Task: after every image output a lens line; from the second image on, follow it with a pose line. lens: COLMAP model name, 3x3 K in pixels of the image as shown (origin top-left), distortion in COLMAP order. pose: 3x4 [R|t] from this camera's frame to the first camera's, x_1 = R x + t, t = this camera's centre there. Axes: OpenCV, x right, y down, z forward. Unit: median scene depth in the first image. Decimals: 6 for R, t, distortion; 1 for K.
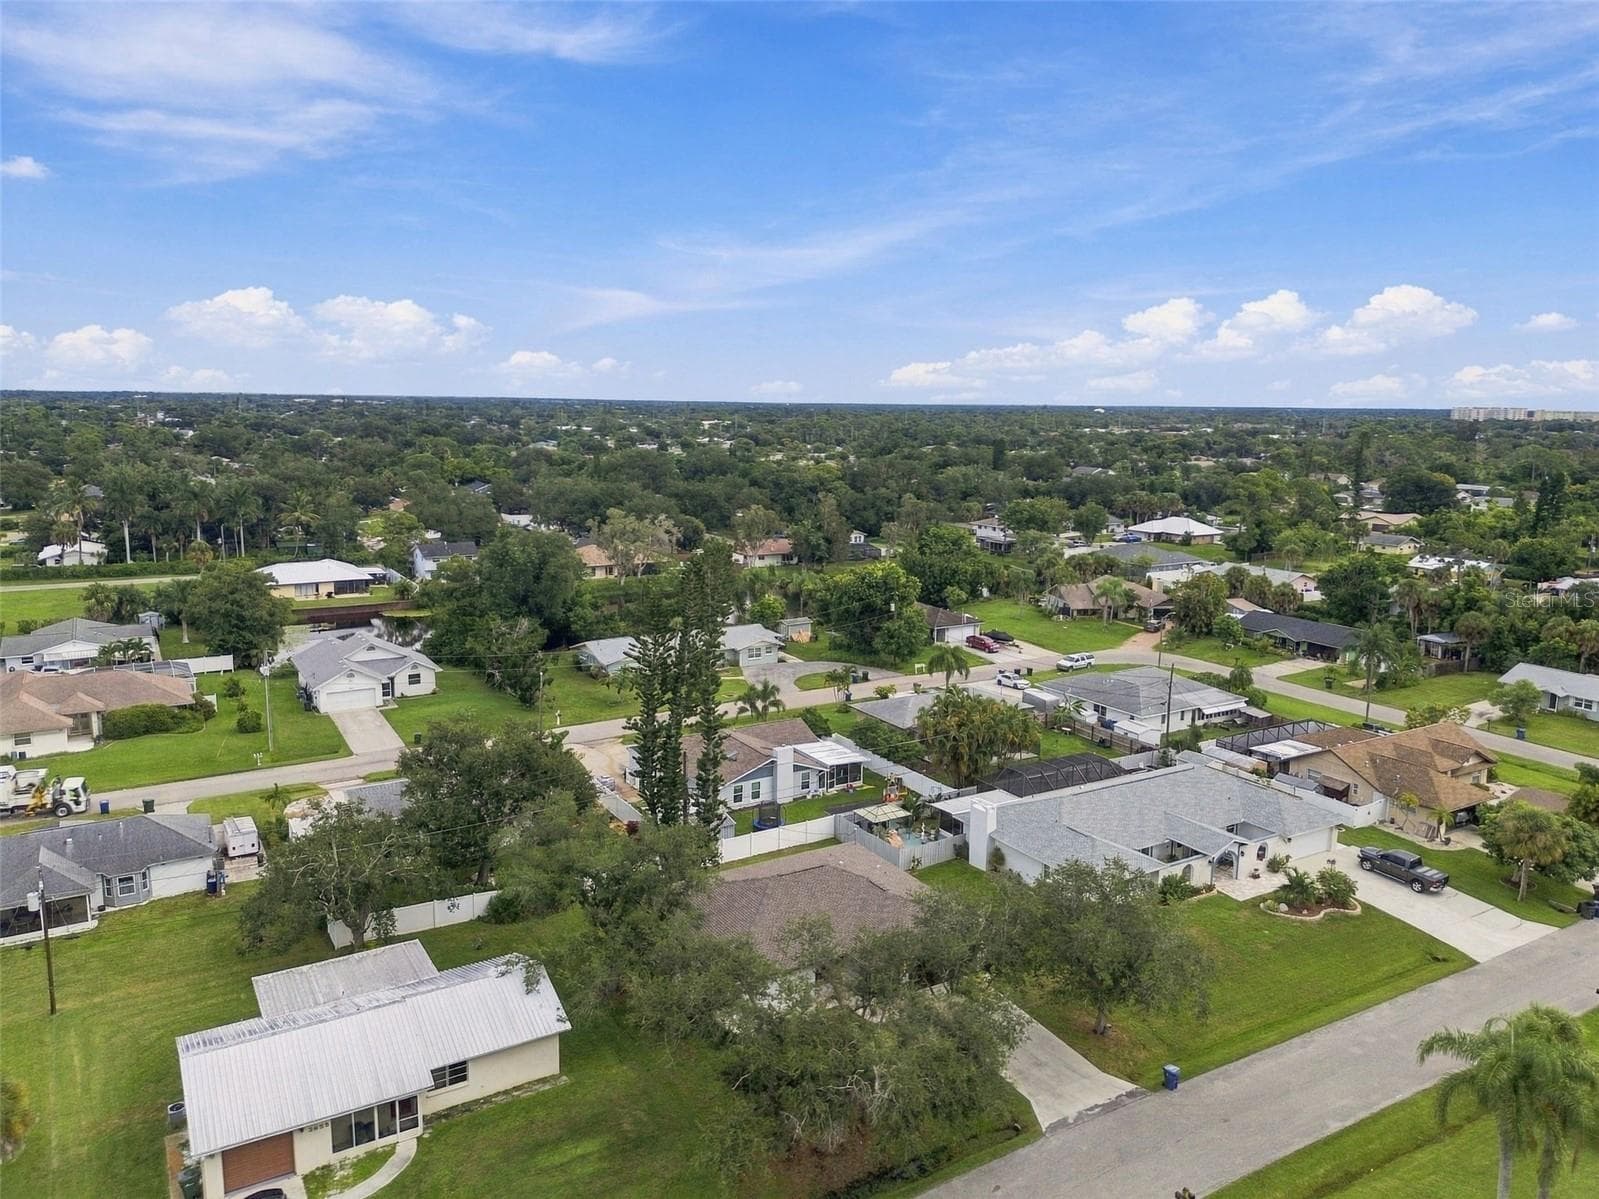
lens RADIAL K [[1129.5, 0, 799.5], [0, 1129.5, 599.5], [0, 0, 1]] dist [0.071234, -0.073866]
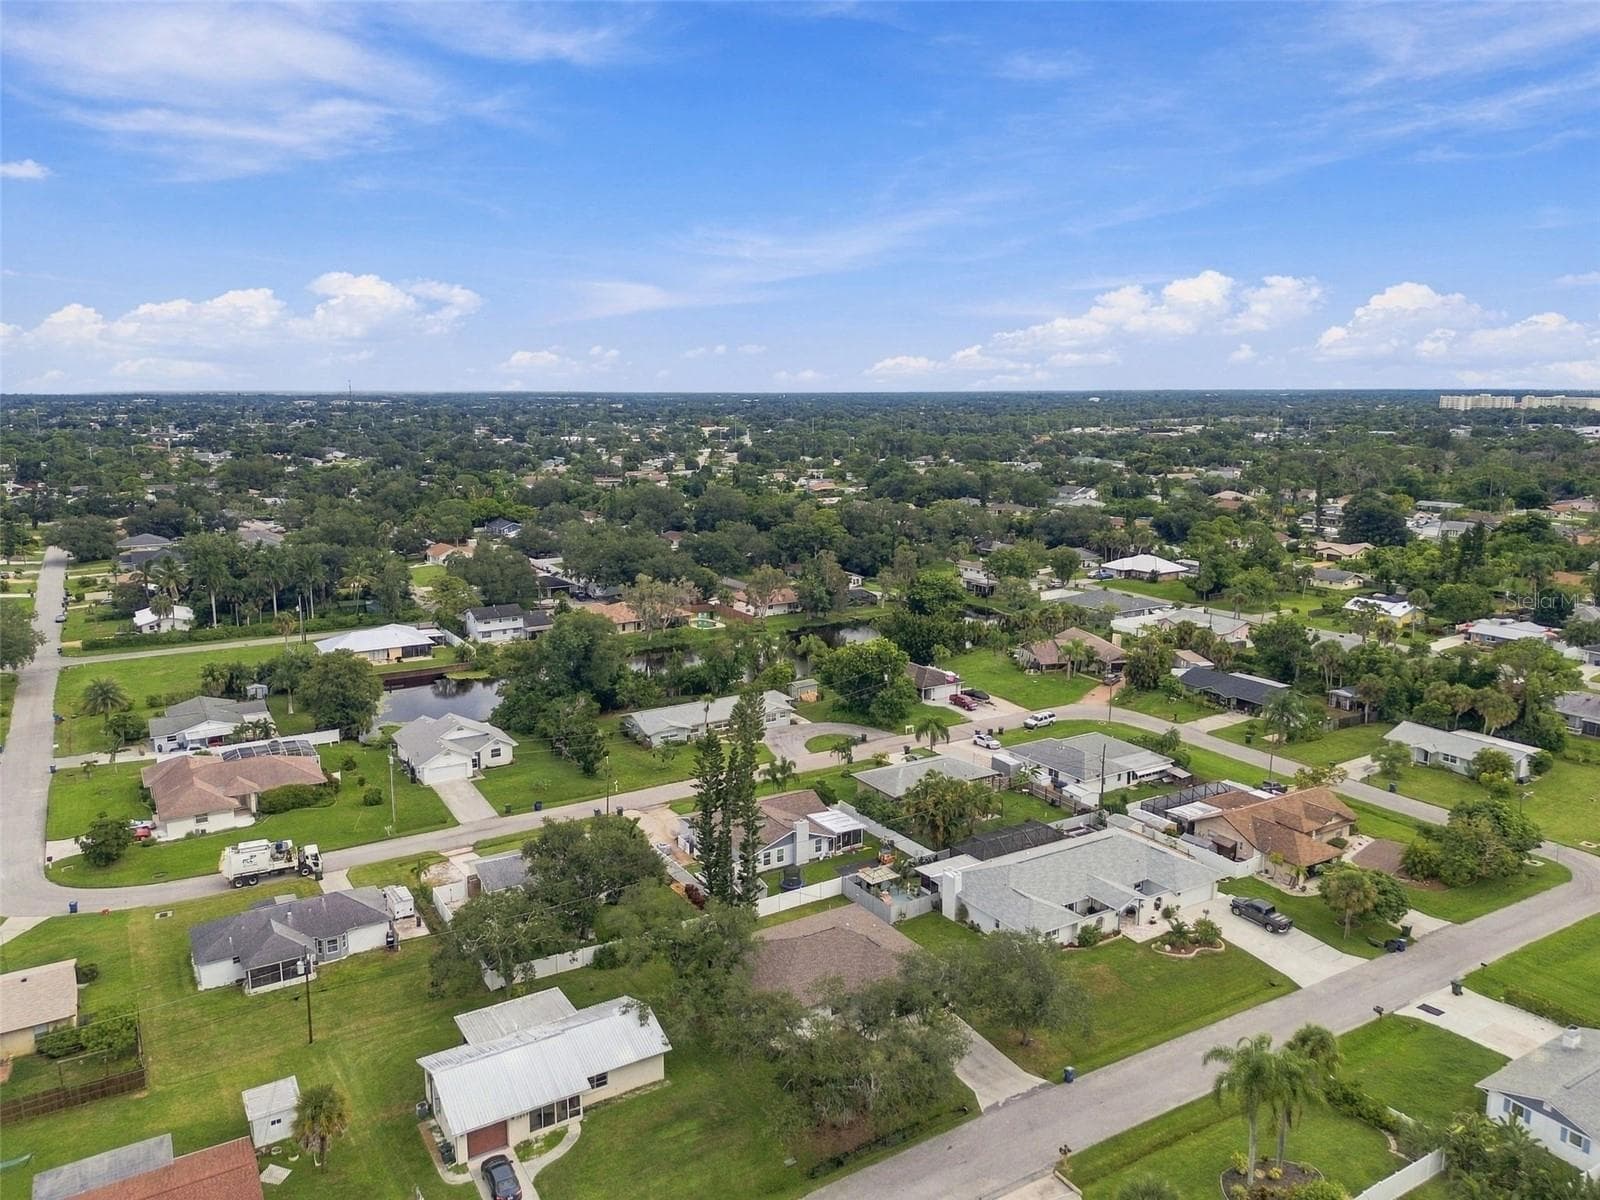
lens RADIAL K [[1130.2, 0, 800.0], [0, 1130.2, 600.0], [0, 0, 1]] dist [0.071234, -0.073866]
pose [[0.999874, -0.015824, 0.000784, -0.012449], [0.015815, 0.999820, 0.010468, -0.136015], [-0.000949, -0.010454, 0.999945, -0.296724]]
